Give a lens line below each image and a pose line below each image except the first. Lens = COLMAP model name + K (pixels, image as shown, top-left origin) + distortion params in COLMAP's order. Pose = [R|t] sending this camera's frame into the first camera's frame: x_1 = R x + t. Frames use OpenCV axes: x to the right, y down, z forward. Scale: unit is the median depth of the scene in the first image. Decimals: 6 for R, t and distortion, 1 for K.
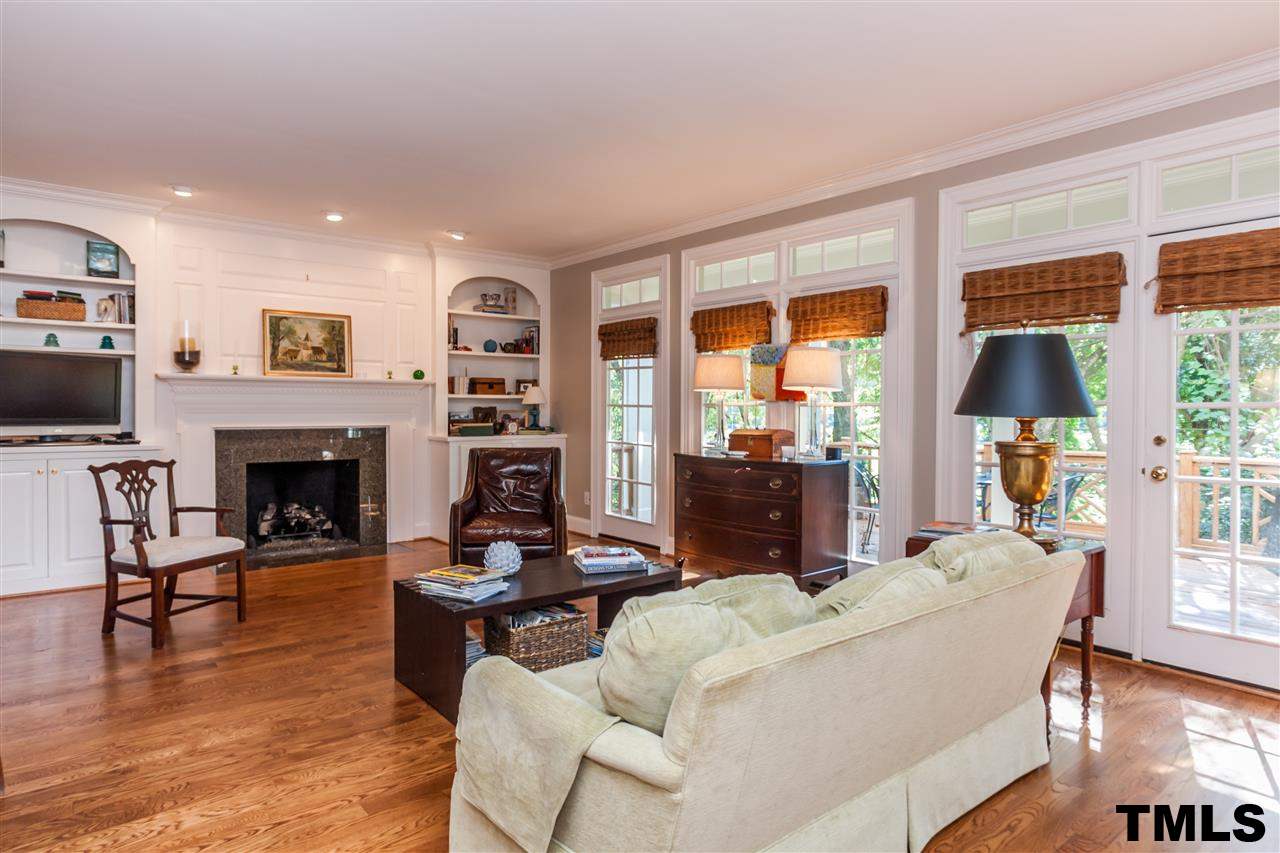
lens RADIAL K [[719.3, 0, 646.3], [0, 719.3, 410.5], [0, 0, 1]] dist [-0.037782, 0.027619]
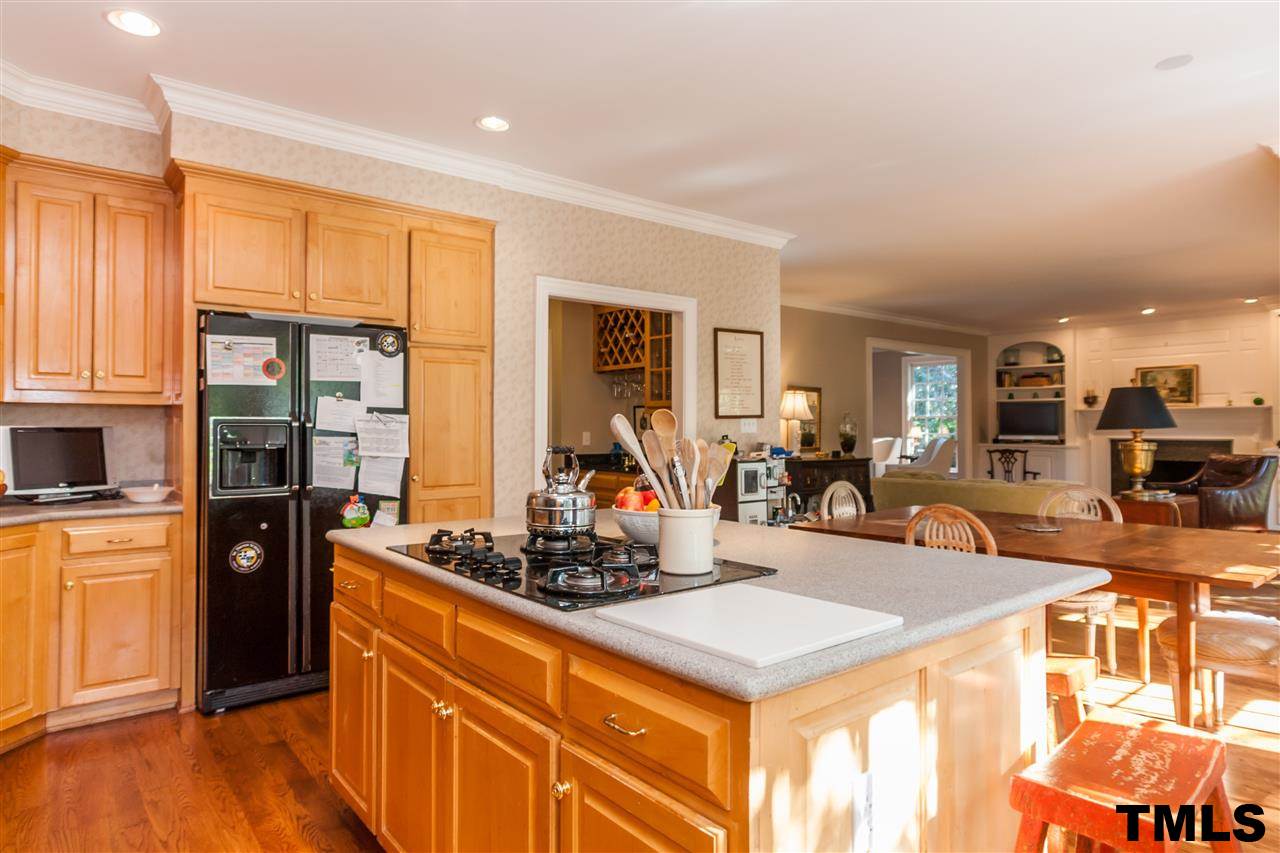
lens RADIAL K [[744.0, 0, 624.2], [0, 744.0, 418.1], [0, 0, 1]] dist [-0.031984, 0.023455]
pose [[-0.035113, -0.012389, -0.999307, 1.223864], [-0.000624, 0.999923, -0.012375, -0.002110], [0.999383, 0.000189, -0.035118, -0.140239]]
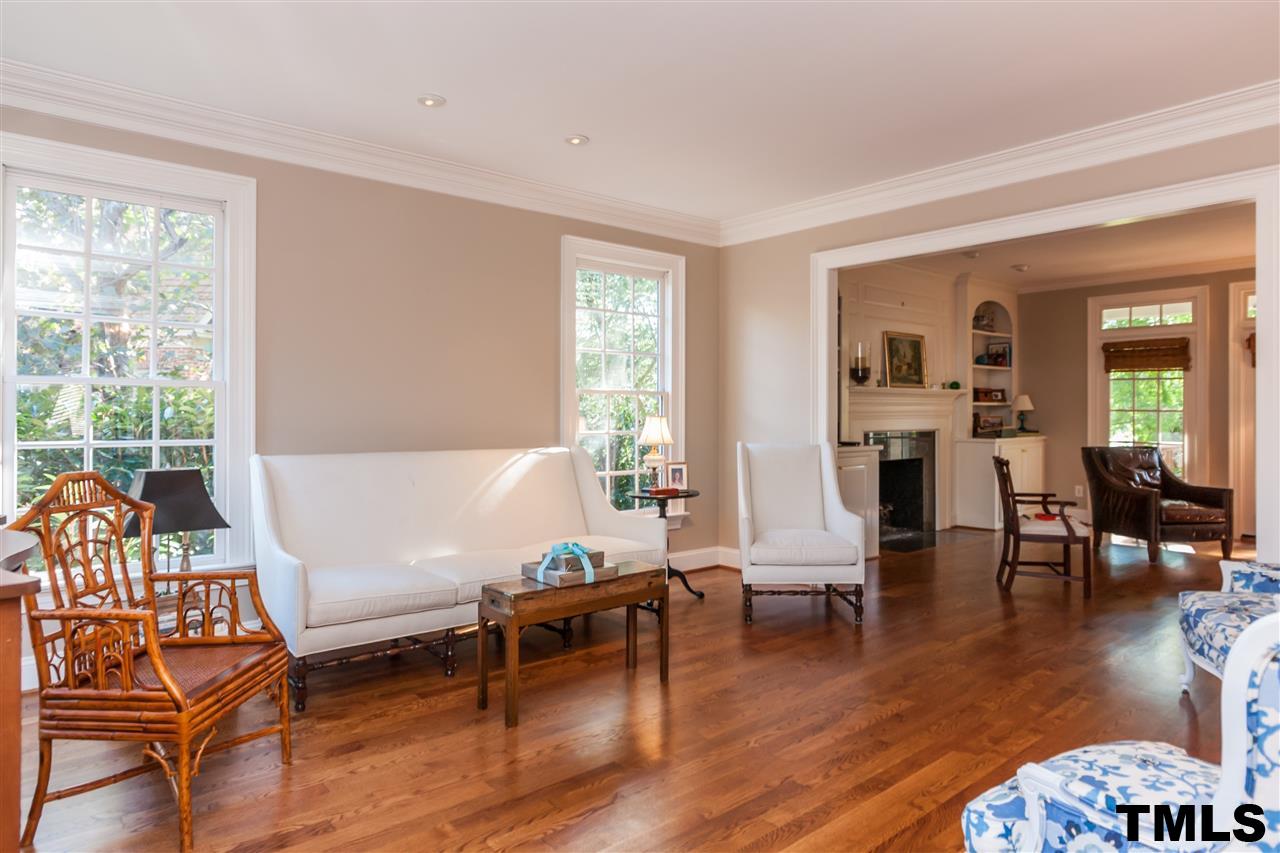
lens RADIAL K [[740.2, 0, 640.0], [0, 740.2, 426.5], [0, 0, 1]] dist [-0.004630, 0.001180]
pose [[0.999995, -0.003260, -0.000067, -0.942752], [0.003260, 0.999869, 0.015825, -0.004128], [0.000015, -0.015826, 0.999875, -0.241649]]
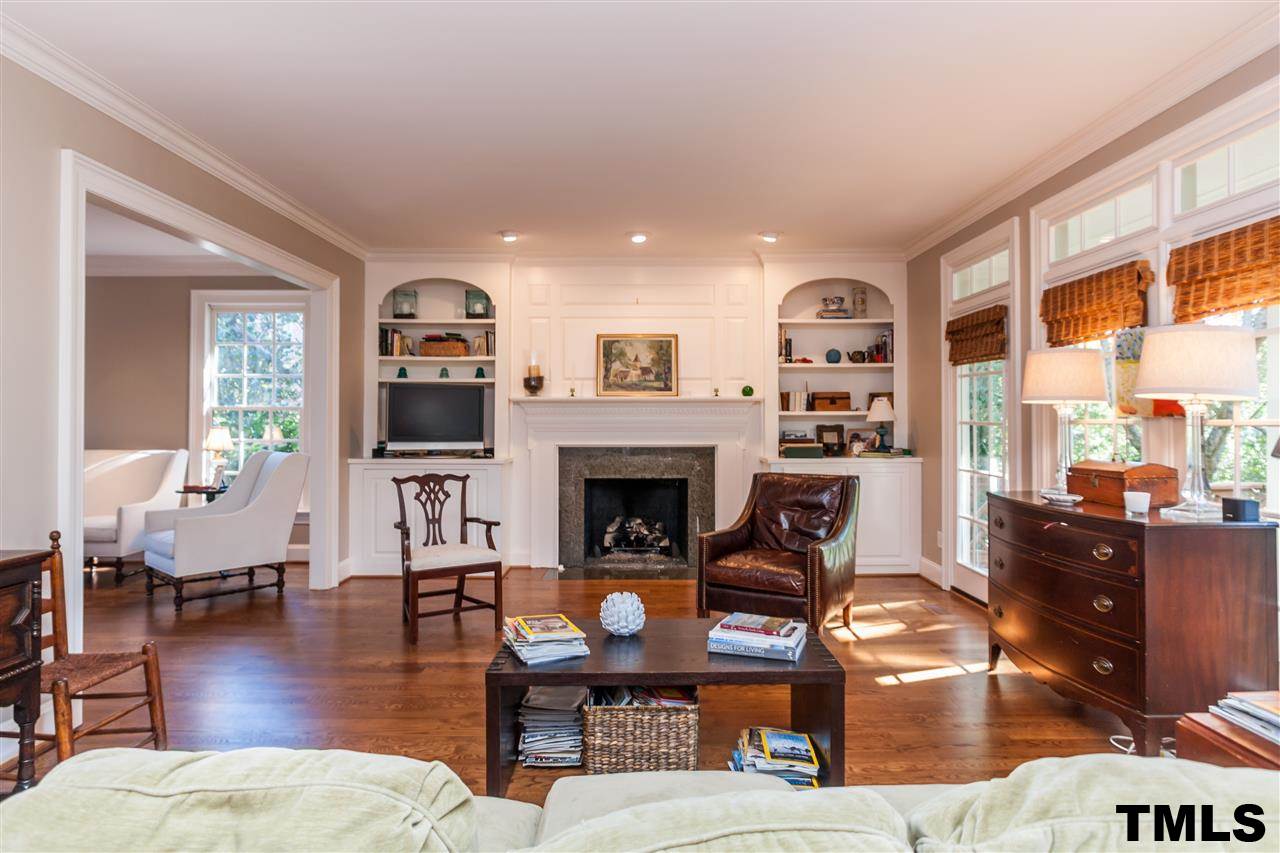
lens RADIAL K [[719.3, 0, 646.3], [0, 719.3, 410.5], [0, 0, 1]] dist [-0.037782, 0.027619]
pose [[0.781348, -0.014177, -0.623935, 0.188746], [0.001304, 0.999777, -0.021083, -0.005531], [0.624094, 0.015659, 0.781192, 0.204224]]
